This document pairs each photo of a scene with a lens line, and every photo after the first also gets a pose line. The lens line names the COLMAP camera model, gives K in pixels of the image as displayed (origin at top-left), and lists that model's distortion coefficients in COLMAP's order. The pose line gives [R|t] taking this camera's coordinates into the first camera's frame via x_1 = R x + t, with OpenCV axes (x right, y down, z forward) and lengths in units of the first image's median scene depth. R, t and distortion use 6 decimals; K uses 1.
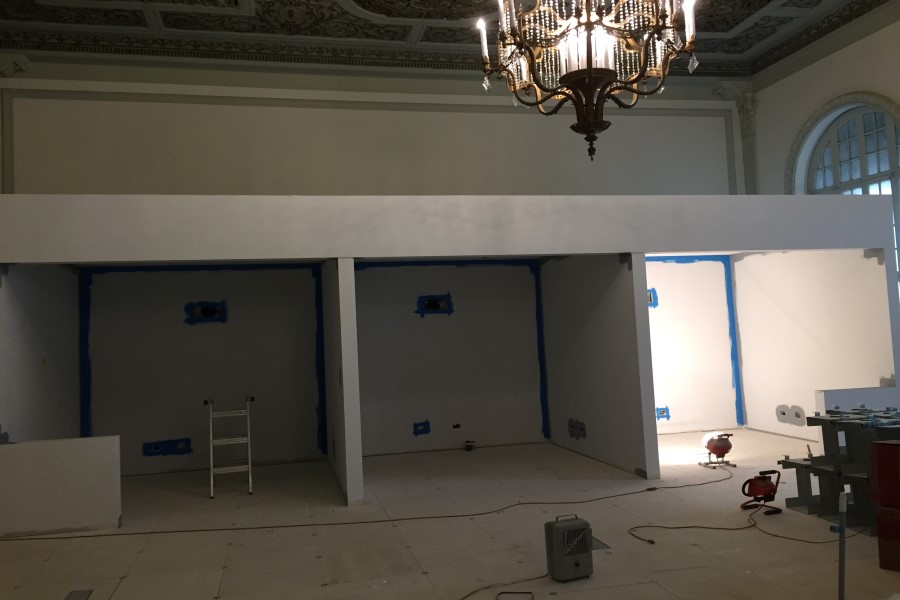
lens RADIAL K [[763.1, 0, 454.1], [0, 763.1, 296.4], [0, 0, 1]] dist [0.060166, -0.075931]
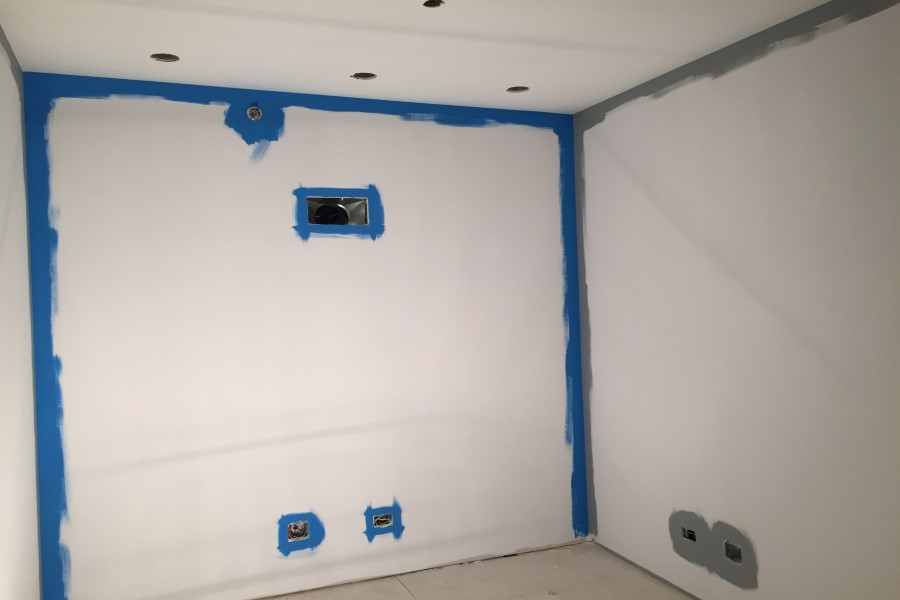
lens RADIAL K [[763.1, 0, 451.2], [0, 763.1, 299.4], [0, 0, 1]] dist [0.060166, -0.075931]
pose [[0.985893, 0.017898, 0.166418, 0.233838], [-0.029657, 0.997214, 0.068442, 0.017308], [-0.164729, -0.072412, 0.983677, 0.617538]]
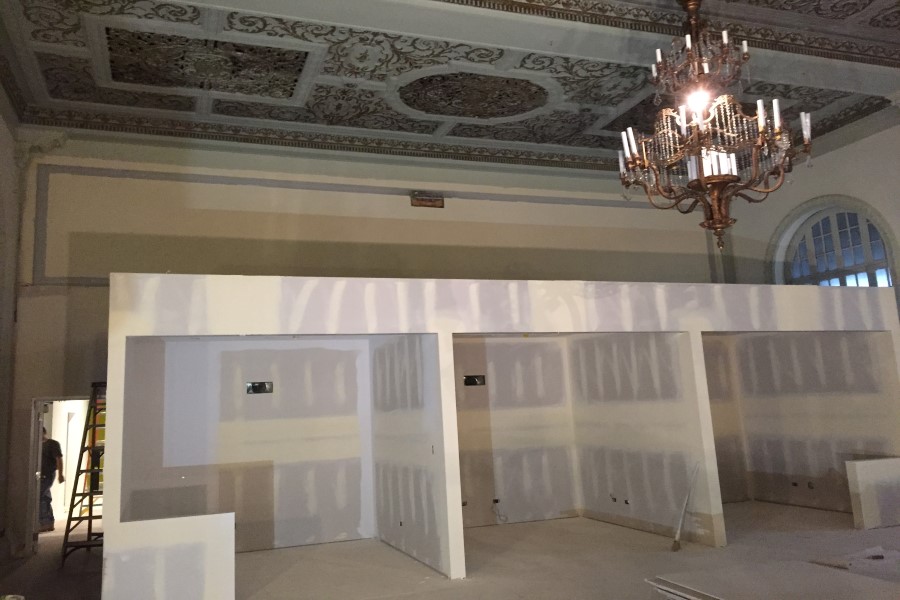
lens RADIAL K [[763.1, 0, 447.0], [0, 763.1, 295.4], [0, 0, 1]] dist [0.060166, -0.075931]
pose [[0.995058, 0.021833, 0.096860, -0.152904], [-0.011434, 0.994232, -0.106643, 0.007507], [-0.098630, 0.105009, 0.989568, -0.046763]]
